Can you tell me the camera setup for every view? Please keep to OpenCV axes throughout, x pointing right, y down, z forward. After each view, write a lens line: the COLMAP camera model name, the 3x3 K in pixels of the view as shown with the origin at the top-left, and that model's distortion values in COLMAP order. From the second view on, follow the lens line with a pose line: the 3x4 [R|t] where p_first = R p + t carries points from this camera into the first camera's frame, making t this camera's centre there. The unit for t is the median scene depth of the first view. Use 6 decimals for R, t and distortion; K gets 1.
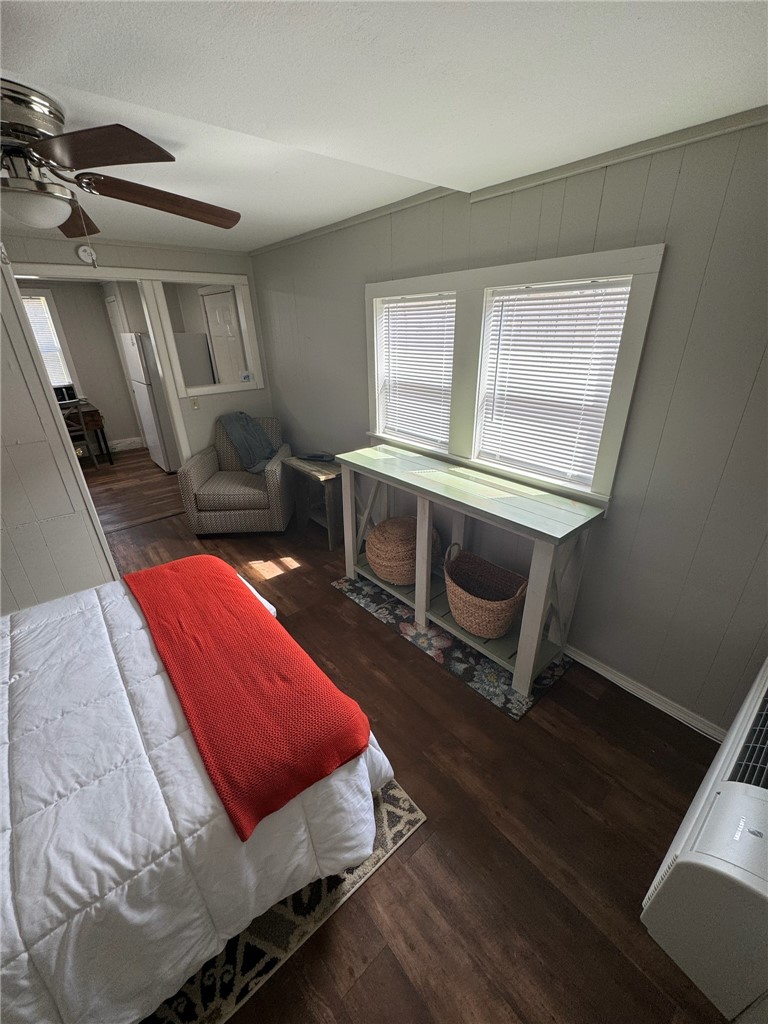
lens RADIAL K [[406.8, 0, 385.4], [0, 406.8, 511.5], [0, 0, 1]] dist [-0.004113, -0.000076]
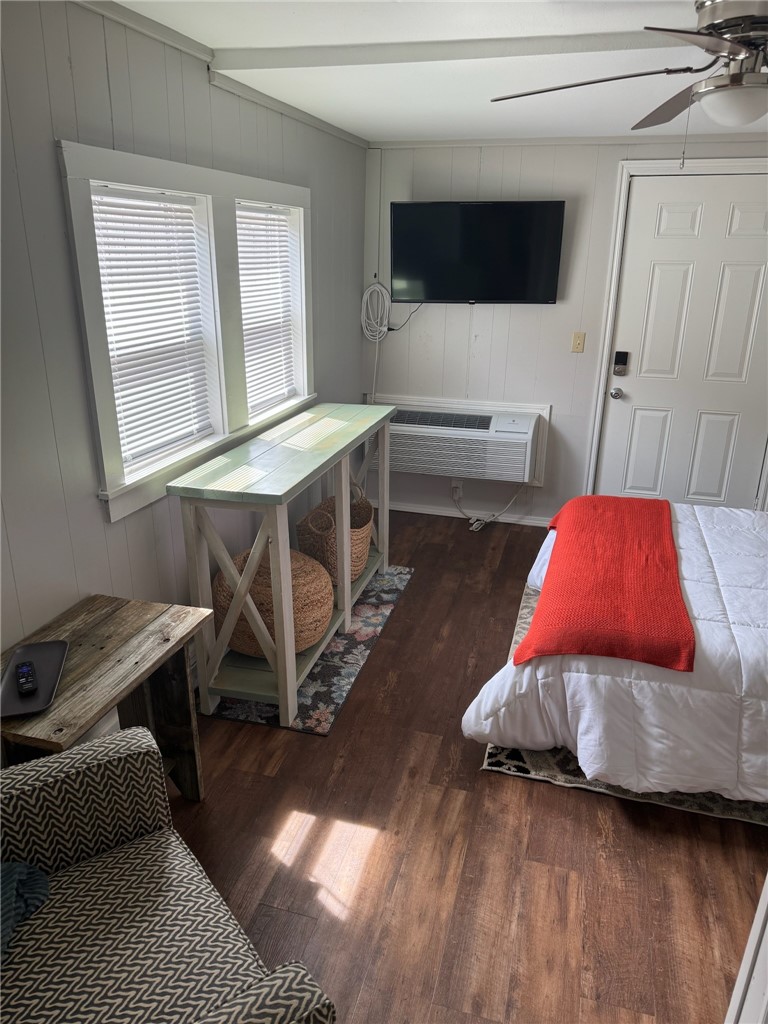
lens RADIAL K [[719.2, 0, 377.9], [0, 719.2, 511.6], [0, 0, 1]] dist [0.049488, -0.002493]
pose [[-0.543349, -0.280332, 0.791319, -1.058449], [0.345894, 0.784117, 0.515284, -0.635517], [-0.764937, 0.553692, -0.329084, 1.427866]]
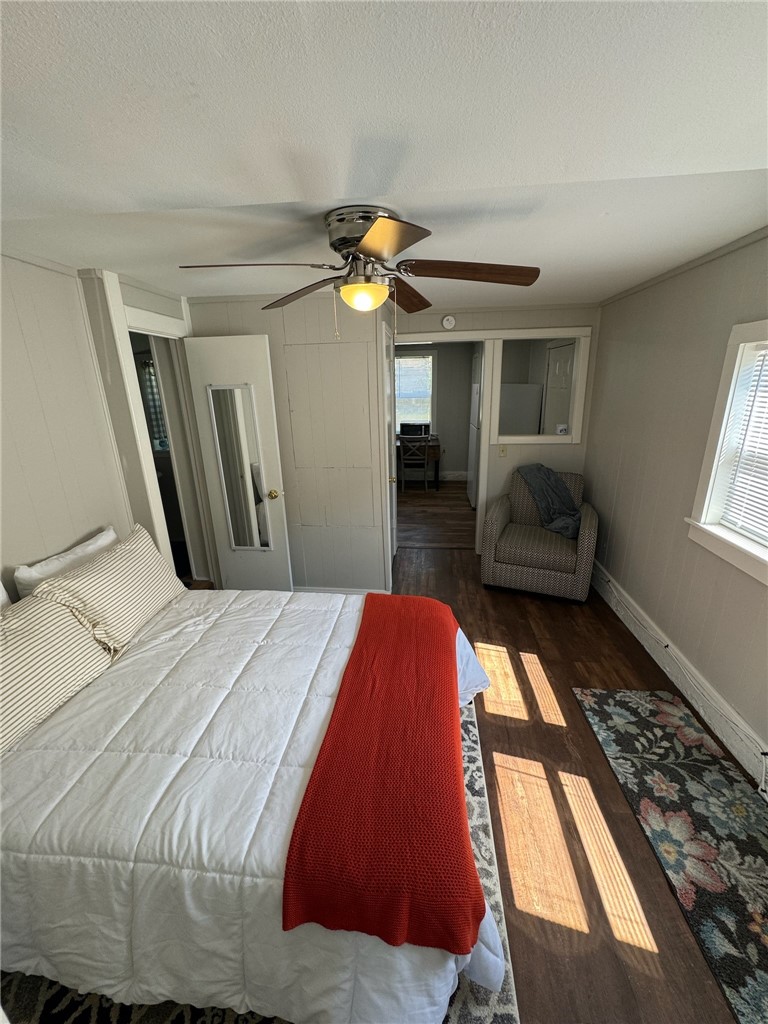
lens RADIAL K [[406.8, 0, 385.4], [0, 406.8, 511.5], [0, 0, 1]] dist [-0.004113, -0.000076]
pose [[0.693593, 0.219497, -0.686112, 0.108017], [-0.288367, 0.957406, 0.014776, -0.081140], [0.660131, 0.187603, 0.727346, 0.138354]]
